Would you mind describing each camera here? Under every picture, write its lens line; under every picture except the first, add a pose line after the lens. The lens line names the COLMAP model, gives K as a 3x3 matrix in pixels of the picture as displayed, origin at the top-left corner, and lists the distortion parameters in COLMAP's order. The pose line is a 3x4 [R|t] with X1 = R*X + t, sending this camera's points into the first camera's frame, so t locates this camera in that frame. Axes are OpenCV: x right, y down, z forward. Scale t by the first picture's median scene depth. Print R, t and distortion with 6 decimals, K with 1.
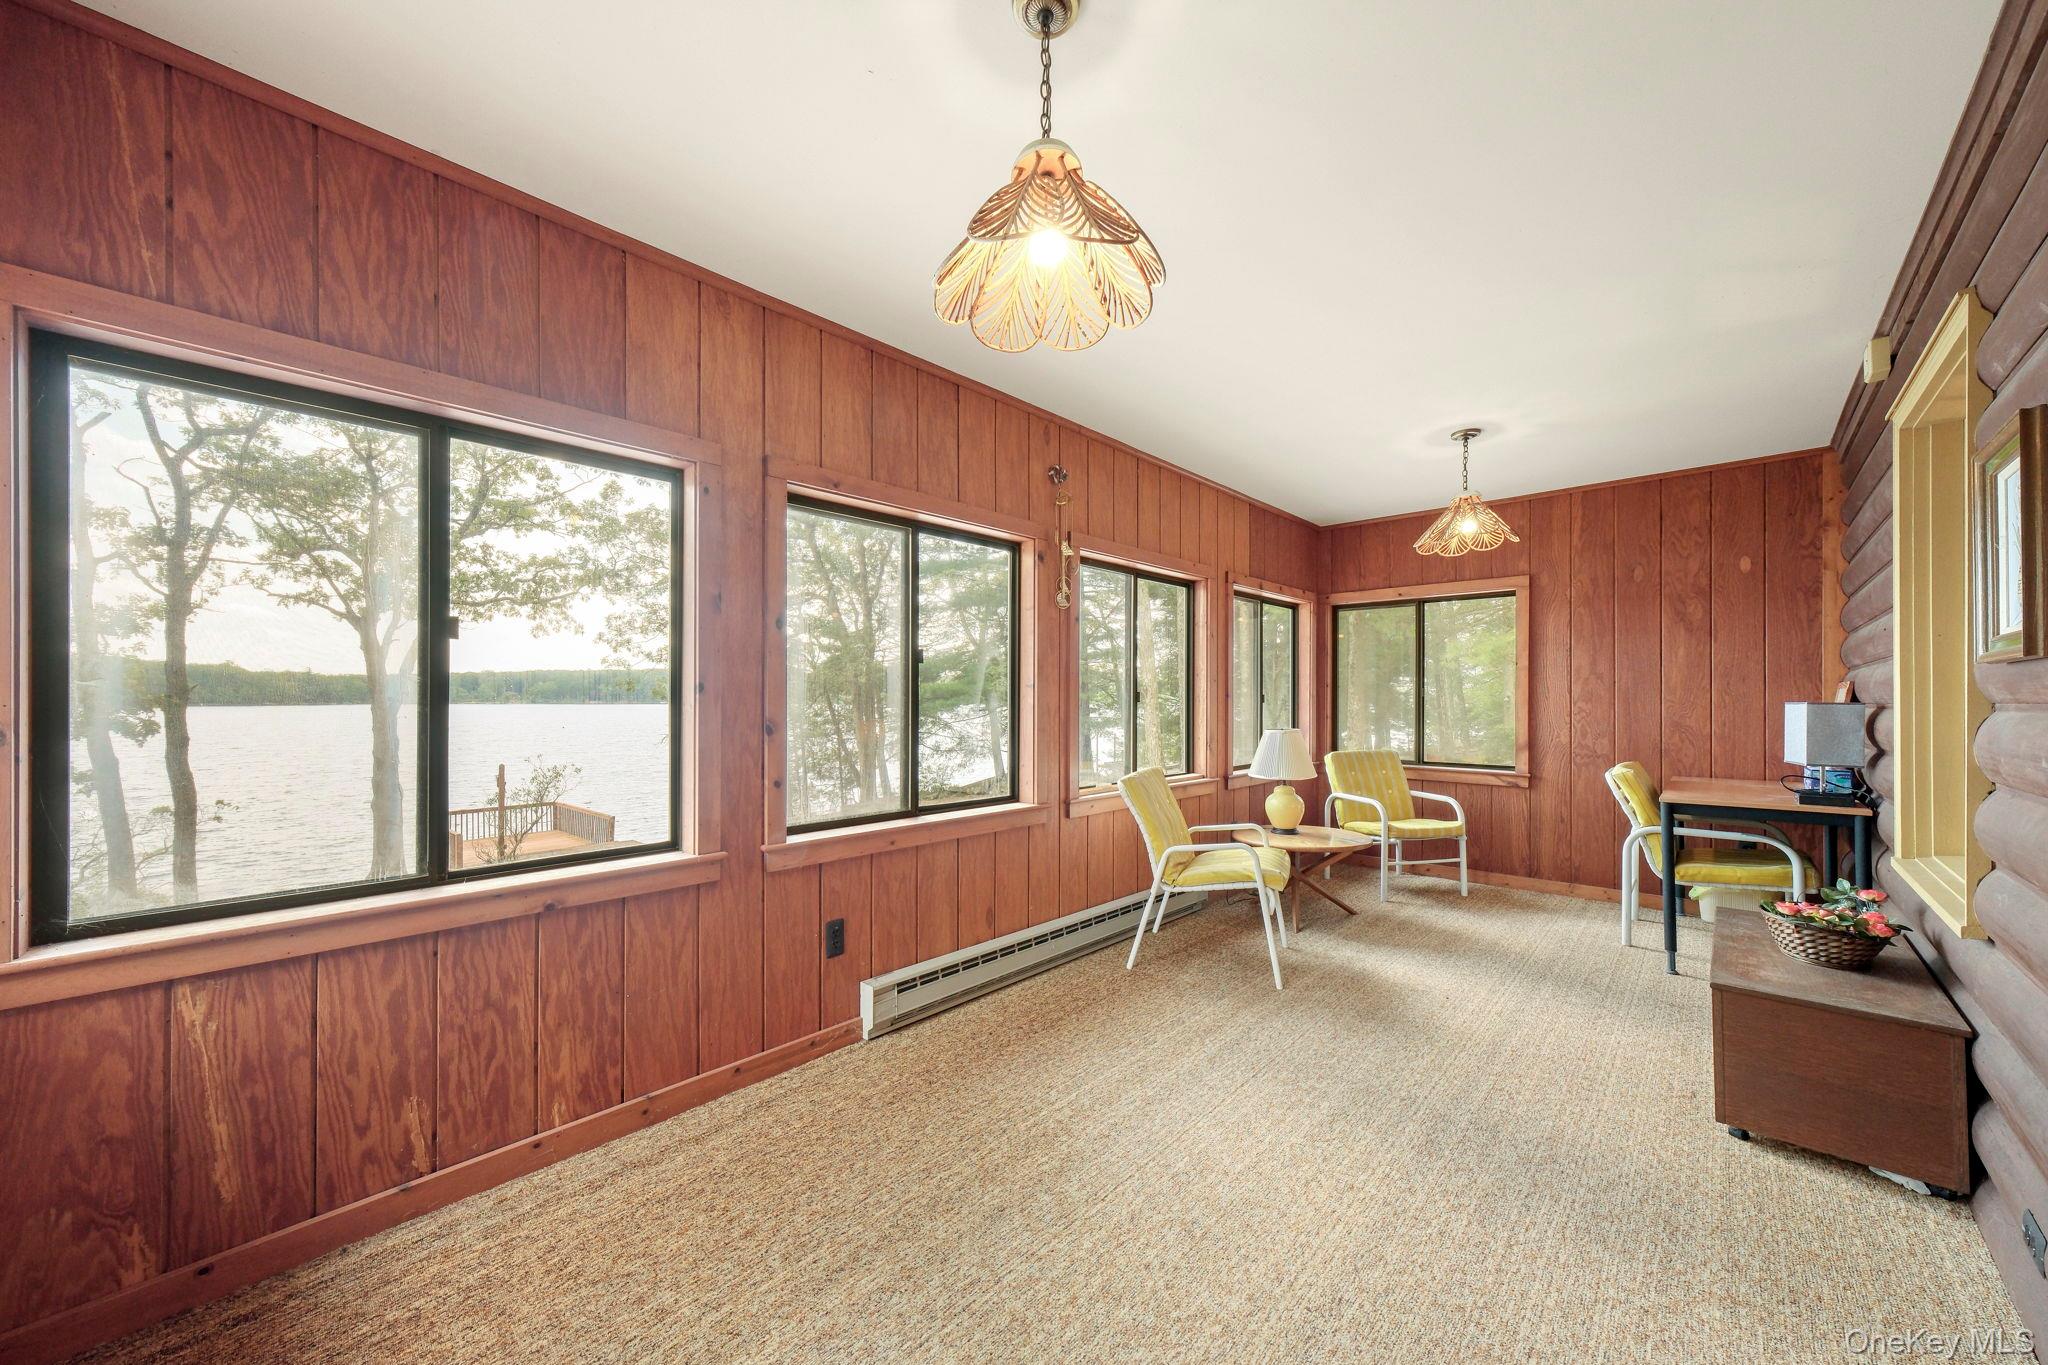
lens RADIAL K [[738.8, 0, 1016.4], [0, 738.8, 687.7], [0, 0, 1]] dist [0.006157, -0.000060]
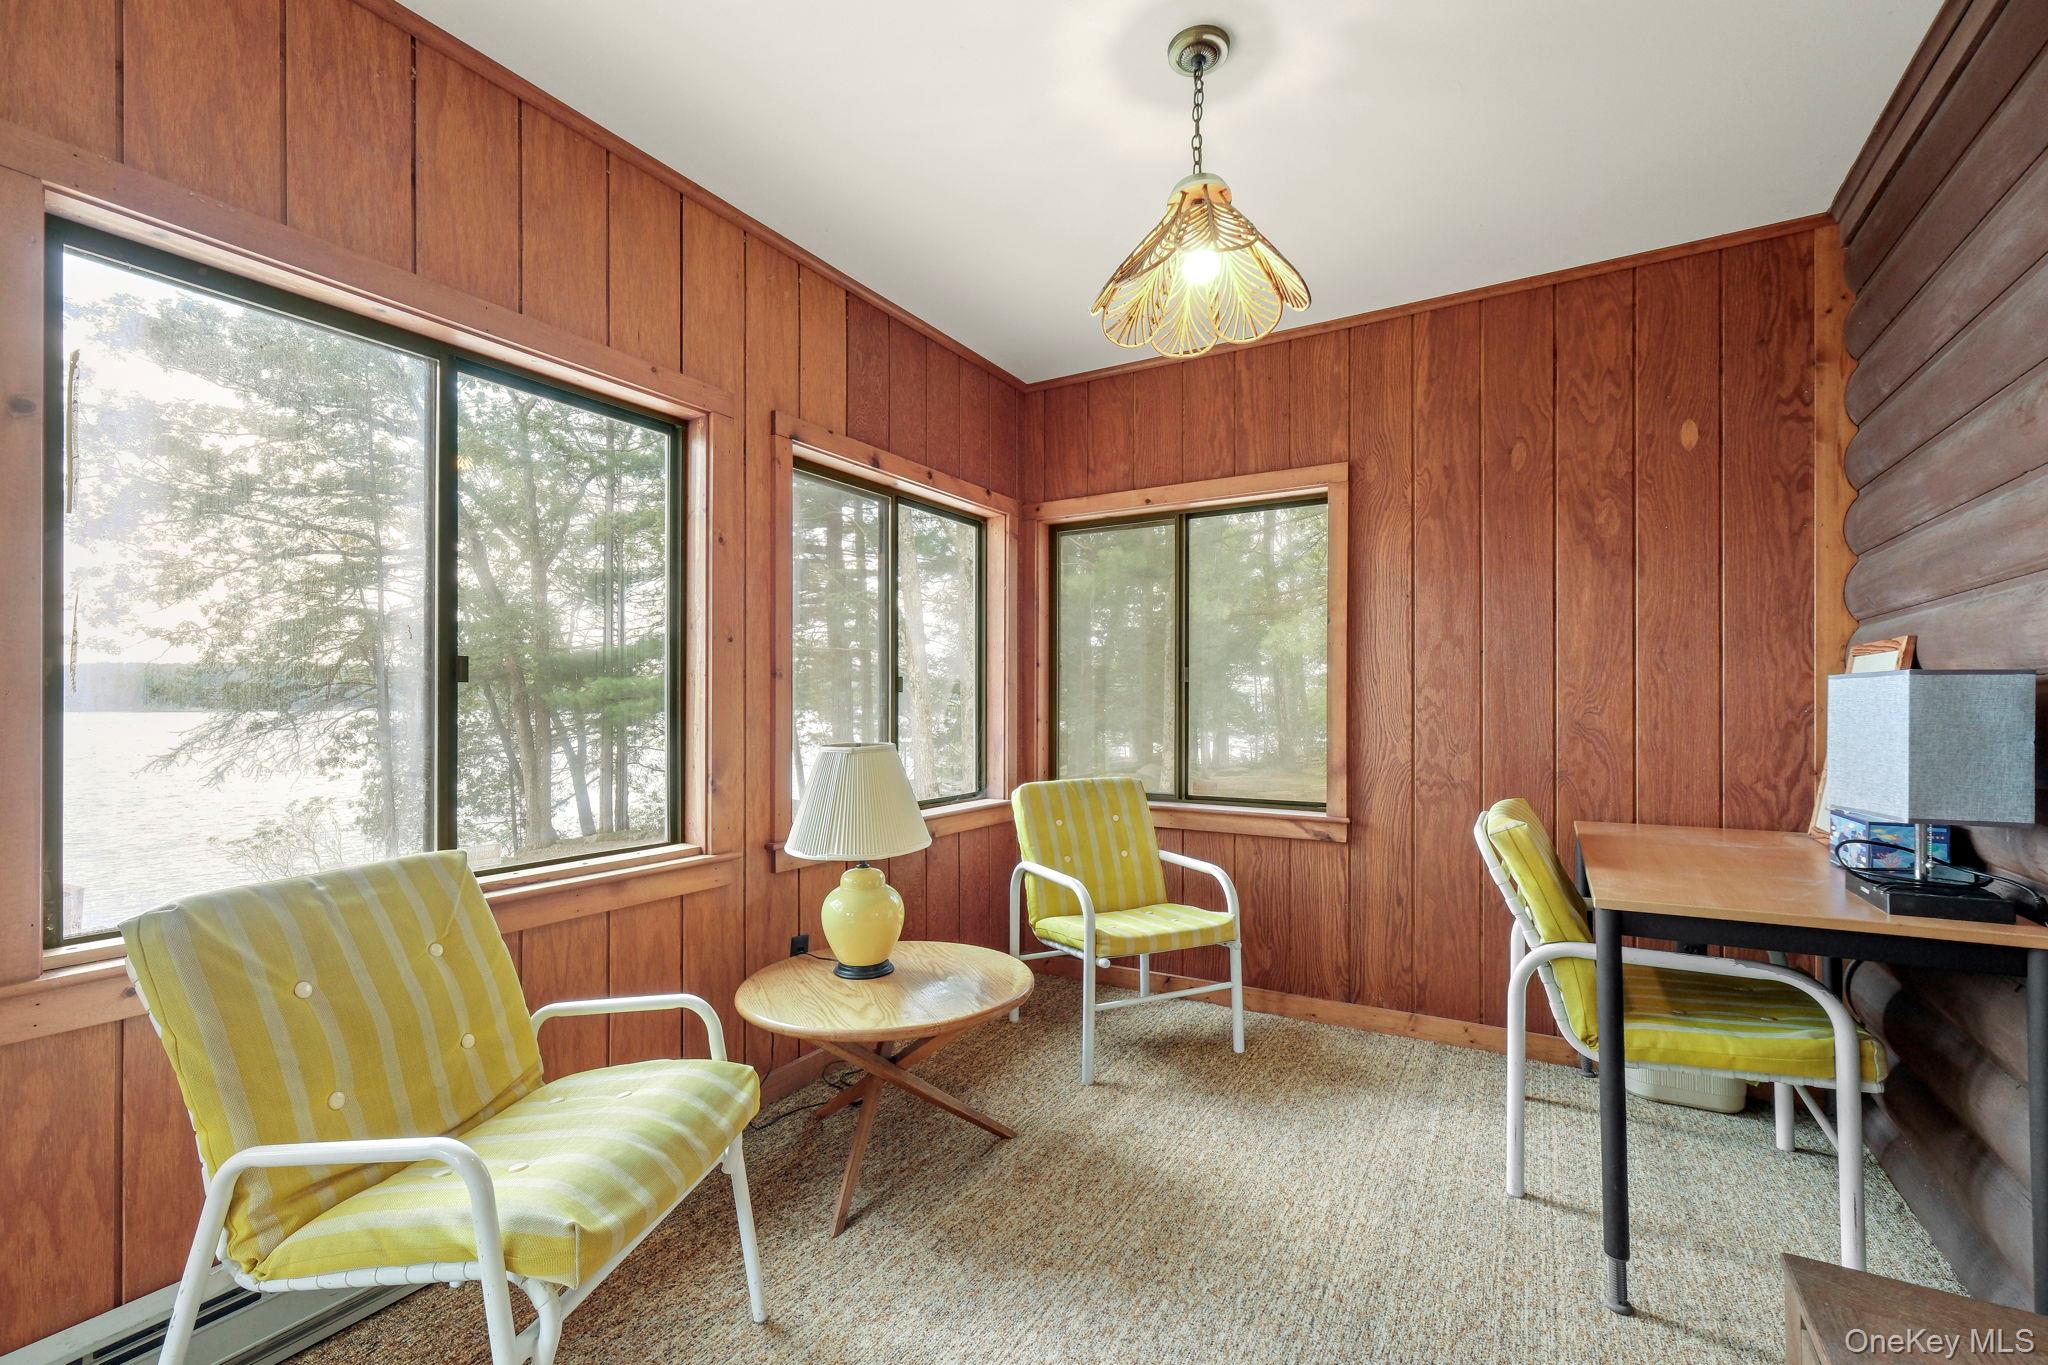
lens RADIAL K [[865.8, 0, 1019.8], [0, 865.8, 688.9], [0, 0, 1]] dist [-0.001114, 0.000662]
pose [[0.976440, 0.001096, 0.215786, 0.334585], [-0.000677, 0.999998, -0.002012, 0.022315], [-0.215788, 0.001819, 0.976439, 0.449301]]
